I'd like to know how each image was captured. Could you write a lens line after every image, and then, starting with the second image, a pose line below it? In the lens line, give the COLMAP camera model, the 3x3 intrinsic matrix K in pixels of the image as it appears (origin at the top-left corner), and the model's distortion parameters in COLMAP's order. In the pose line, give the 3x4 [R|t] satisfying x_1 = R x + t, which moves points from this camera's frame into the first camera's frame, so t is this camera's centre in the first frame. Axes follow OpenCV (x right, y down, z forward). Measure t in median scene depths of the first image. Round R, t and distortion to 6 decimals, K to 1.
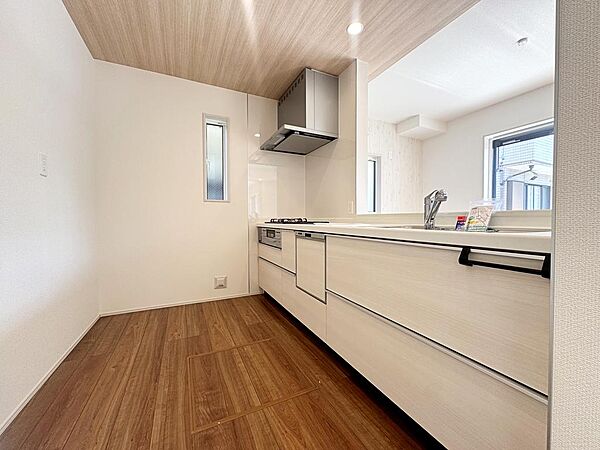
lens RADIAL K [[240.9, 0, 300.3], [0, 240.9, 225.1], [0, 0, 1]] dist [-0.007009, 0.001590]
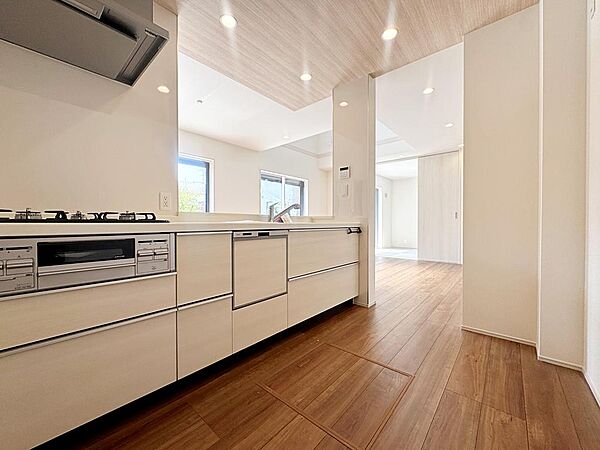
lens RADIAL K [[240.9, 0, 299.9], [0, 240.9, 223.6], [0, 0, 1]] dist [-0.007009, 0.001590]
pose [[-0.384807, -0.003350, 0.922991, -0.937220], [0.021050, 0.999701, 0.012405, -0.007113], [-0.922757, 0.024202, -0.384621, 1.353444]]
